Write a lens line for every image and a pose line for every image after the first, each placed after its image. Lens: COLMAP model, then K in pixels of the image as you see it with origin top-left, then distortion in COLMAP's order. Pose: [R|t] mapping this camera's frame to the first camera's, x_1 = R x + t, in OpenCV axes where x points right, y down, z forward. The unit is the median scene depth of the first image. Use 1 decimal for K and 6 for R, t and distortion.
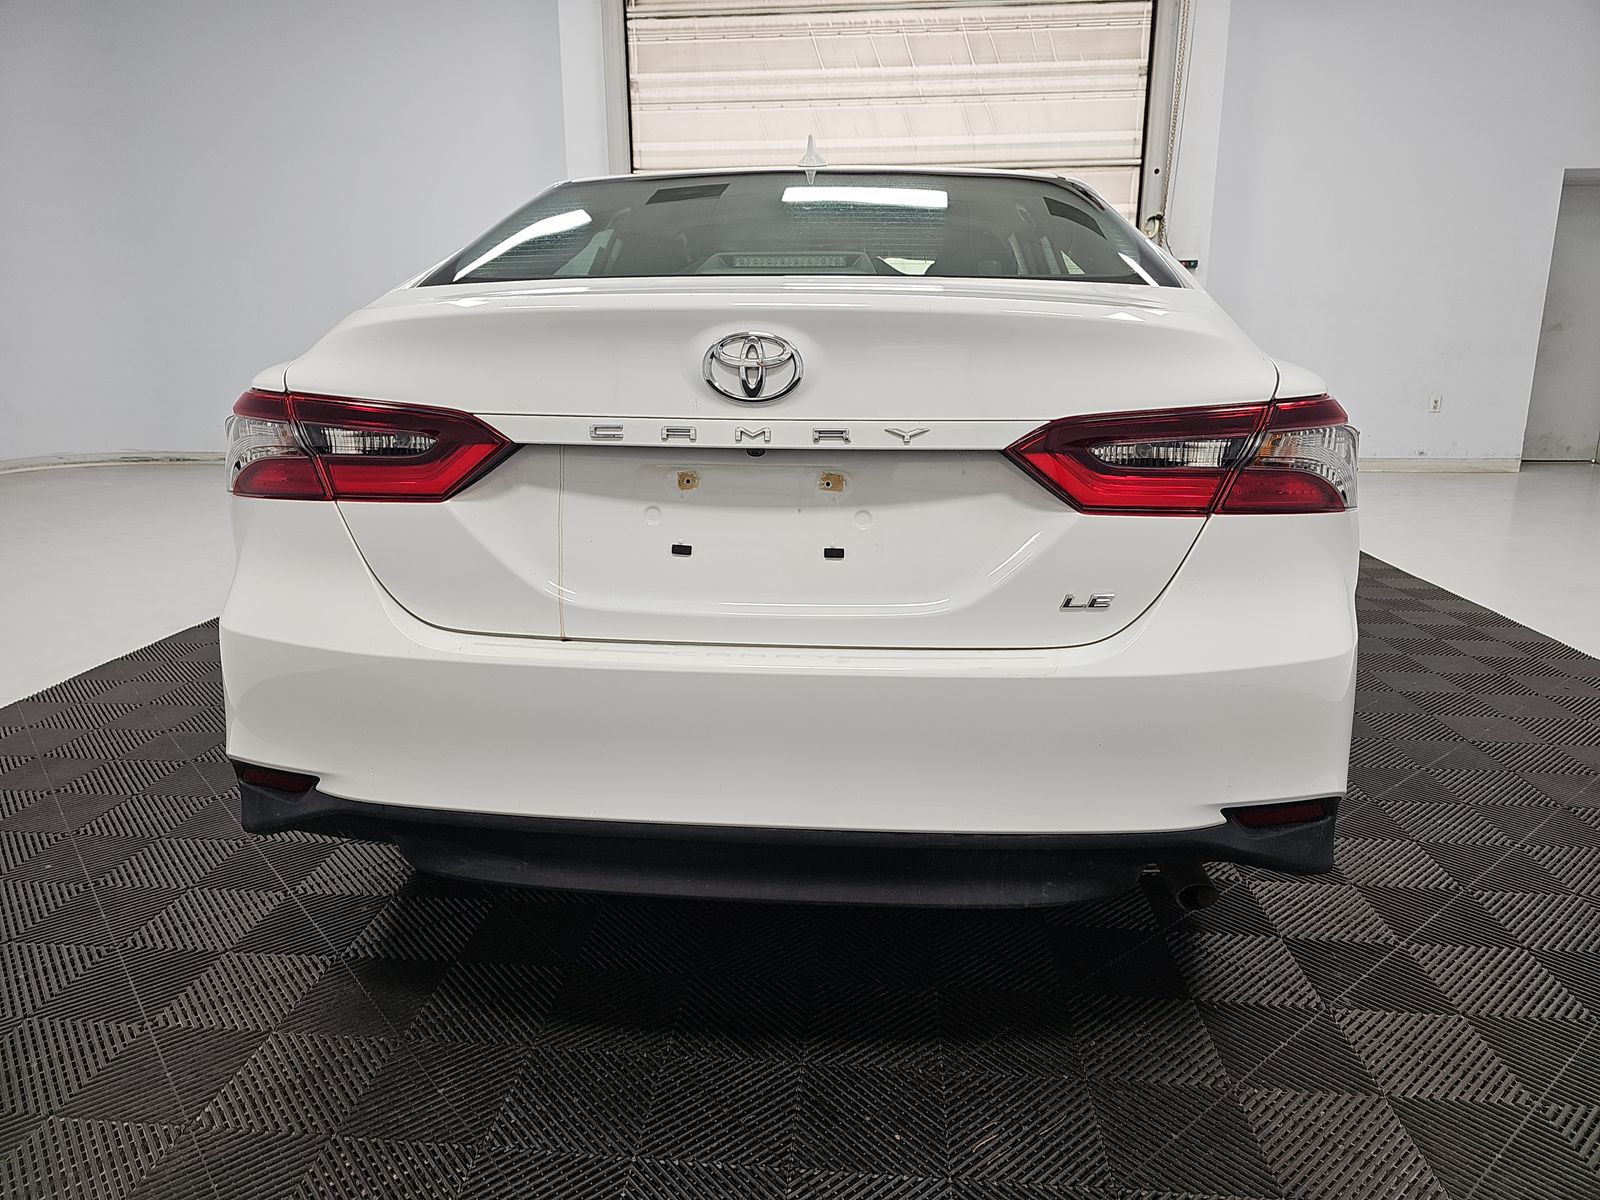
lens RADIAL K [[1044.1, 0, 788.6], [0, 1044.1, 602.0], [0, 0, 1]] dist [0.019897, -0.032758]
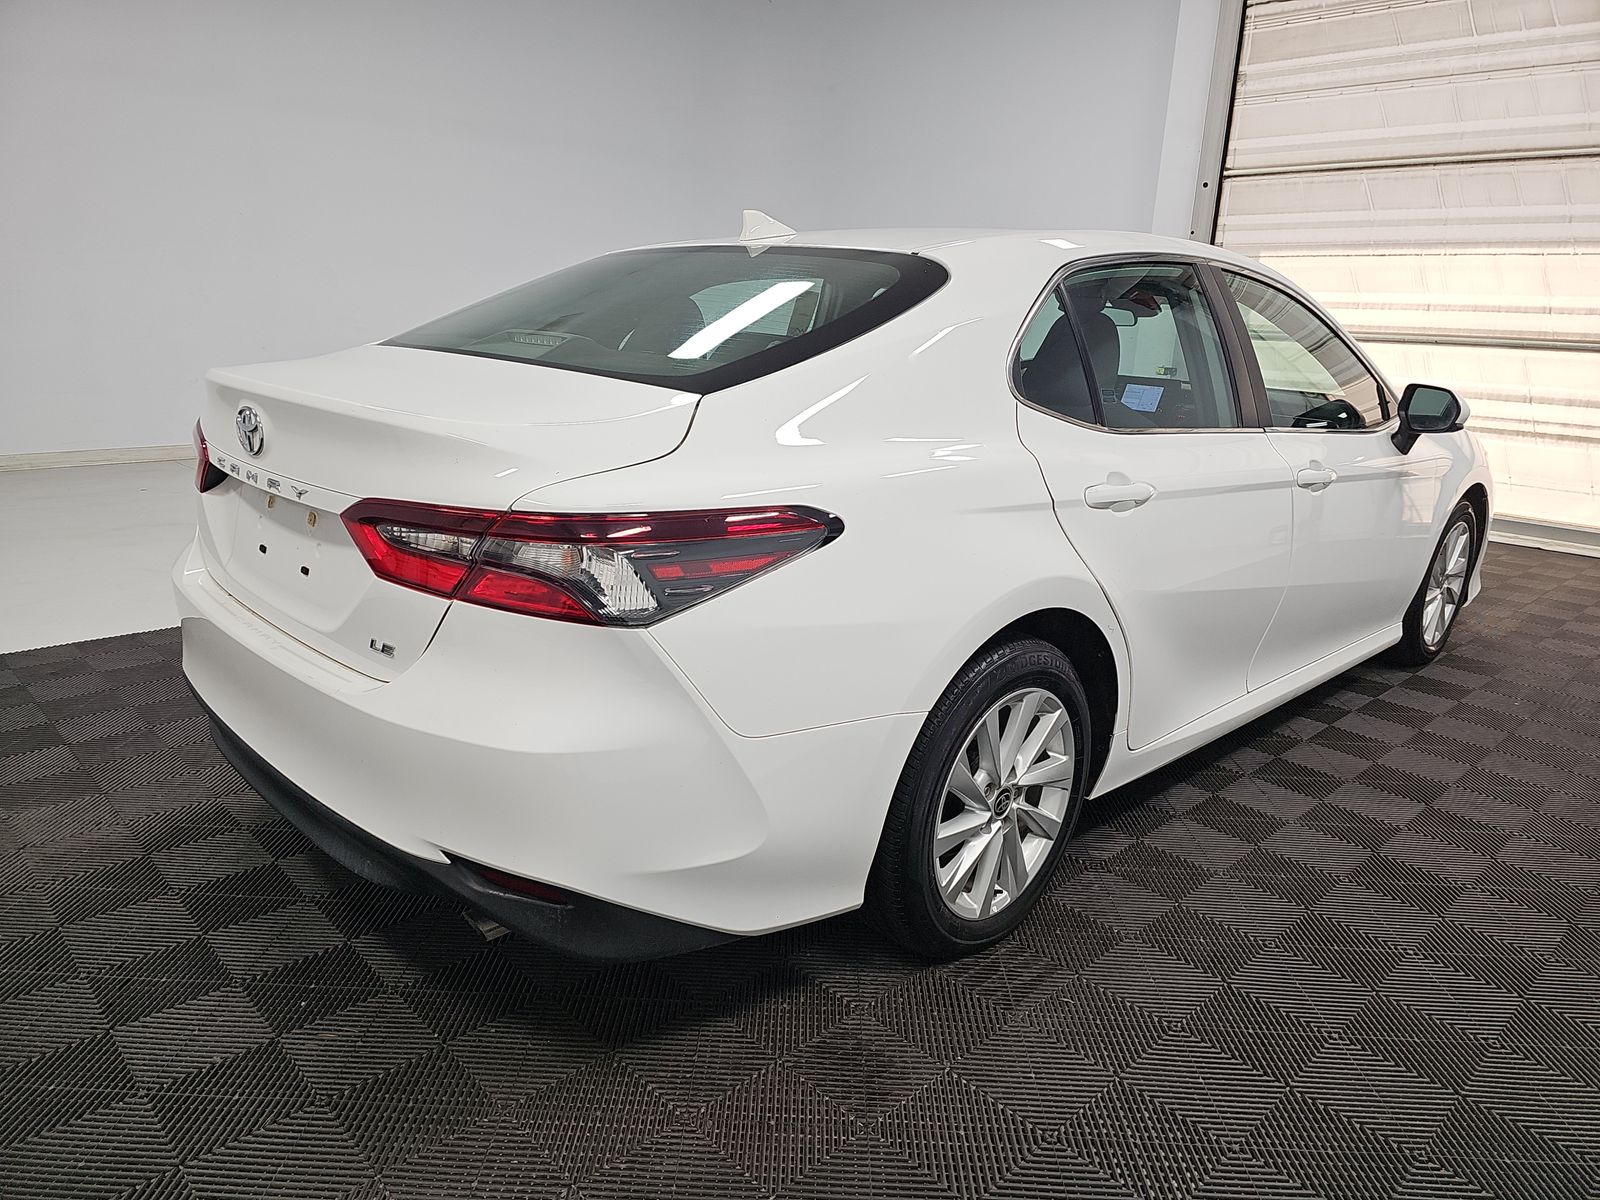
lens RADIAL K [[1044.1, 0, 795.0], [0, 1044.1, 602.5], [0, 0, 1]] dist [0.019897, -0.032758]
pose [[0.739659, 0.214156, -0.637998, 0.252890], [-0.202133, 0.974940, 0.092915, -0.046977], [0.641909, 0.060235, 0.764412, 0.066052]]
